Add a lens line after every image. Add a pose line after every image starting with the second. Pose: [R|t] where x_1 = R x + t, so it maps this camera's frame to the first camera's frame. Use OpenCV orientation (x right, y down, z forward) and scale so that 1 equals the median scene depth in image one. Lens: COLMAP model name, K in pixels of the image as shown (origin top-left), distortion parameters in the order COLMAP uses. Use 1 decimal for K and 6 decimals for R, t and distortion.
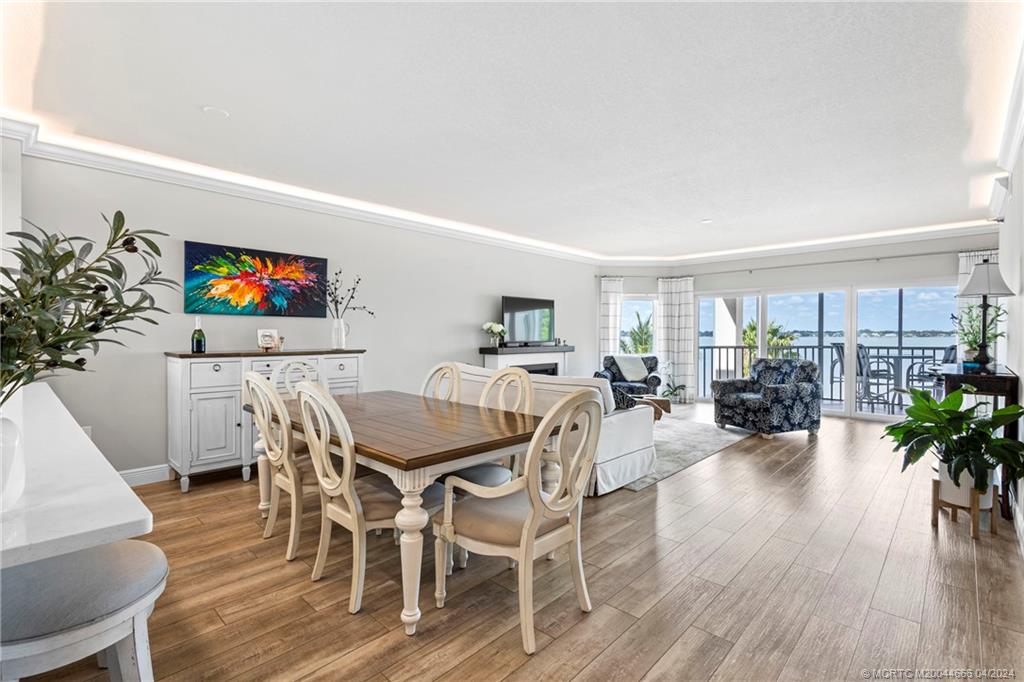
lens RADIAL K [[469.9, 0, 509.0], [0, 469.9, 335.1], [0, 0, 1]] dist [0.019027, -0.006771]
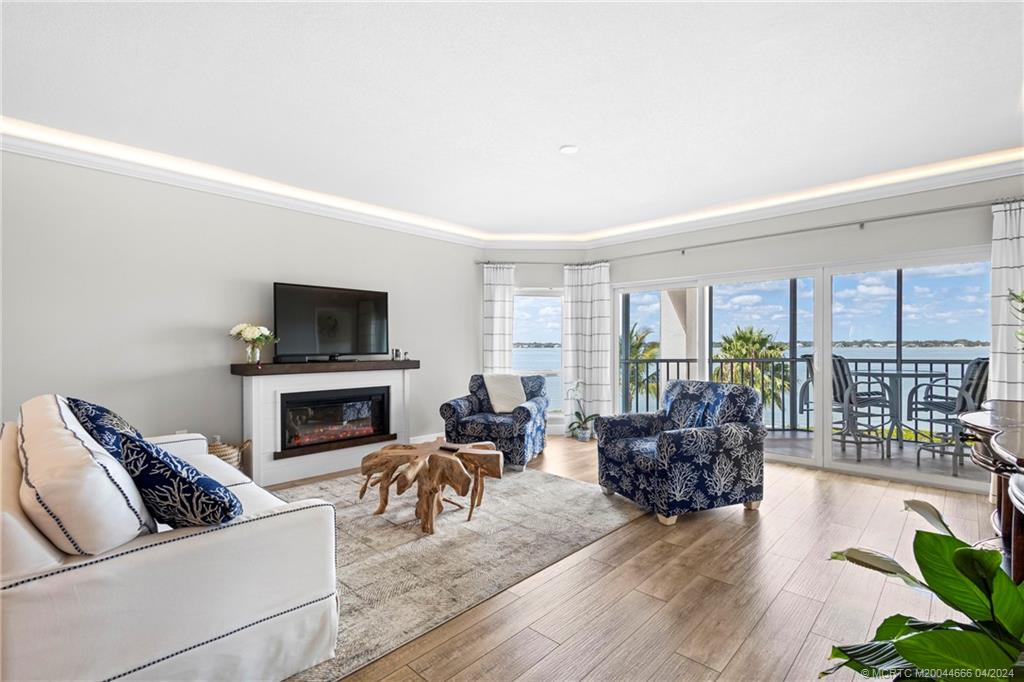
lens RADIAL K [[476.8, 0, 506.0], [0, 476.8, 344.2], [0, 0, 1]] dist [0.002733, -0.000434]
pose [[0.999989, -0.002789, -0.003722, 0.338404], [0.002770, 0.999983, -0.005094, 0.004475], [0.003736, 0.005083, 0.999980, 0.400370]]
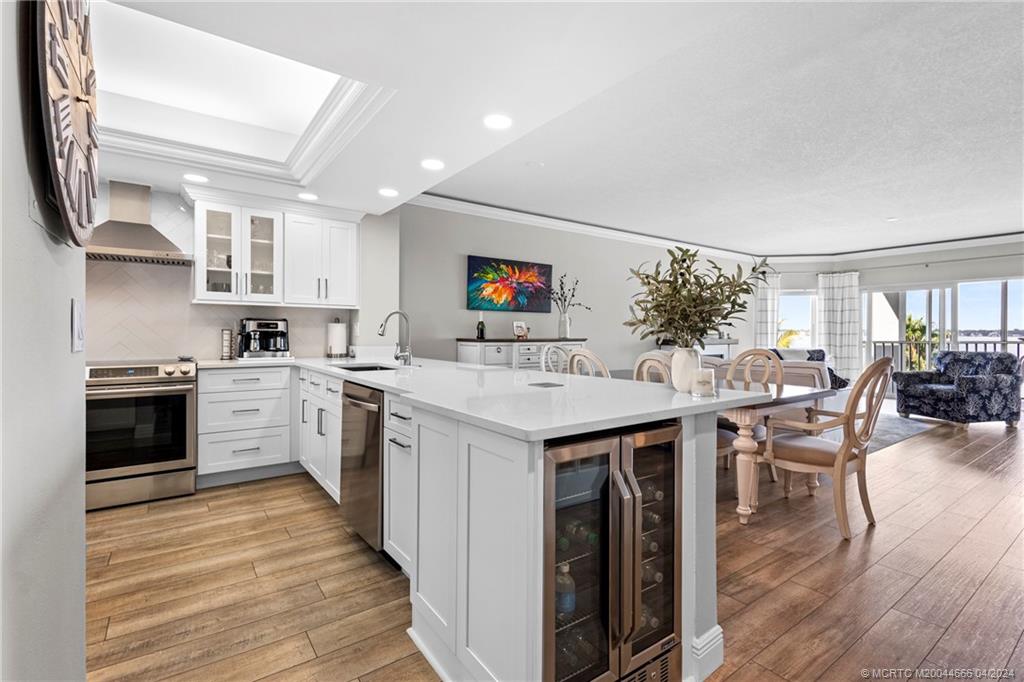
lens RADIAL K [[469.9, 0, 509.0], [0, 469.9, 335.1], [0, 0, 1]] dist [0.019027, -0.006771]
pose [[0.982492, 0.002660, -0.186286, -0.220714], [-0.002155, 0.999993, 0.002913, 0.015408], [0.186292, -0.002461, 0.982491, -0.194057]]
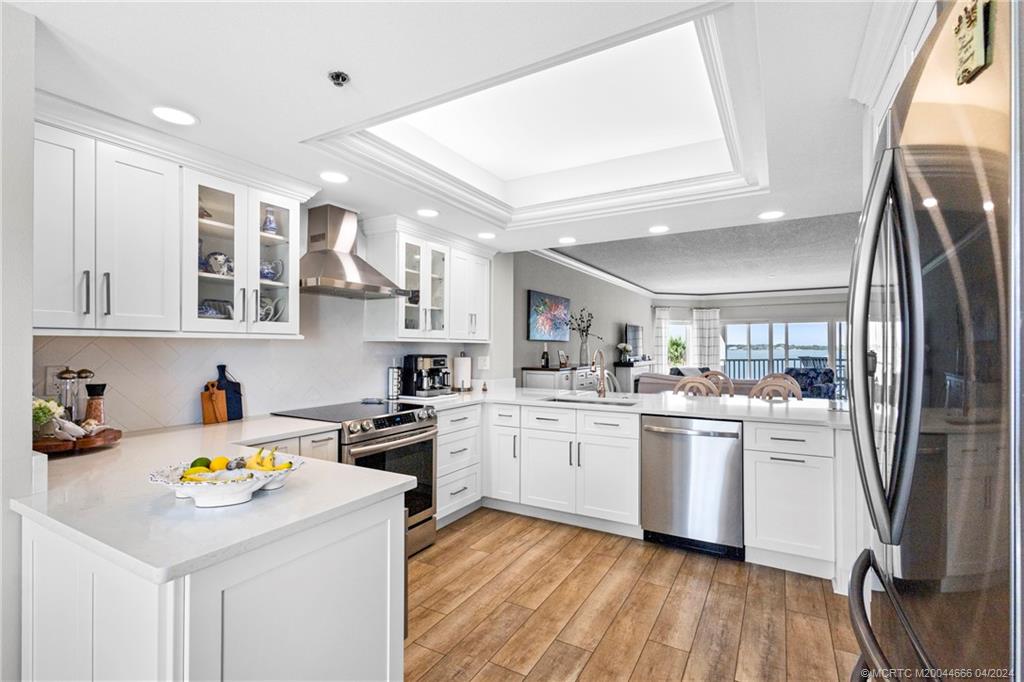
lens RADIAL K [[470.1, 0, 511.2], [0, 470.1, 344.5], [0, 0, 1]] dist [0.000346, 0.000274]
pose [[0.971952, 0.000733, 0.235178, -0.730416], [0.001167, 0.999968, -0.007936, -0.014503], [-0.235176, 0.007988, 0.971920, -0.253905]]
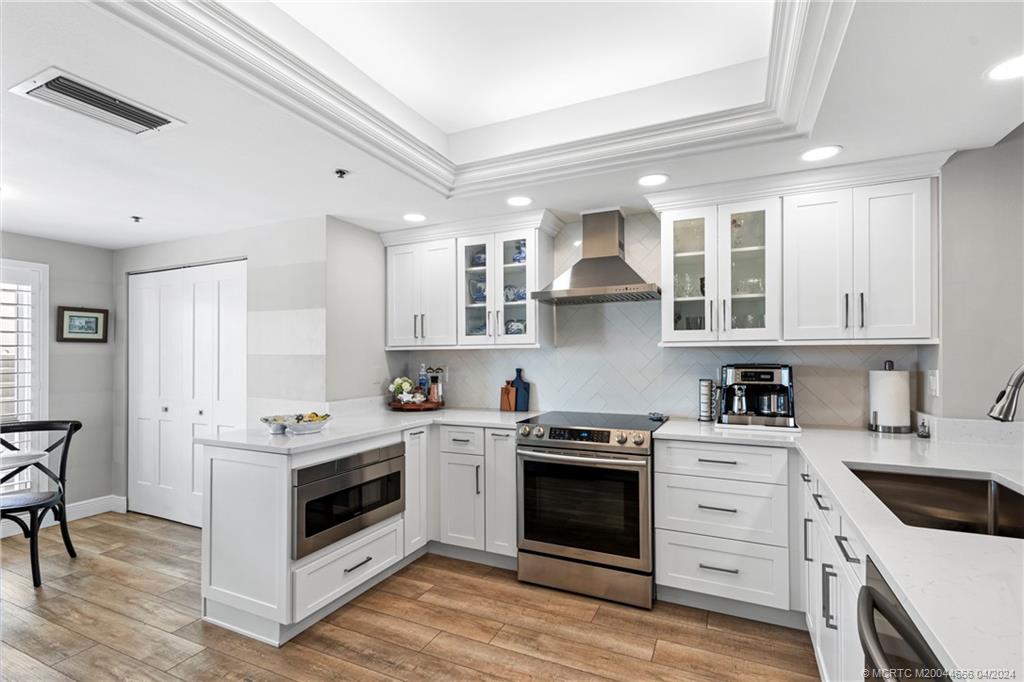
lens RADIAL K [[475.9, 0, 511.3], [0, 475.9, 352.3], [0, 0, 1]] dist [0.004106, 0.000240]
pose [[0.316982, -0.010345, -0.948375, -0.334468], [0.003923, 0.999946, -0.009597, -0.013672], [0.948424, -0.000678, 0.317005, 0.040939]]
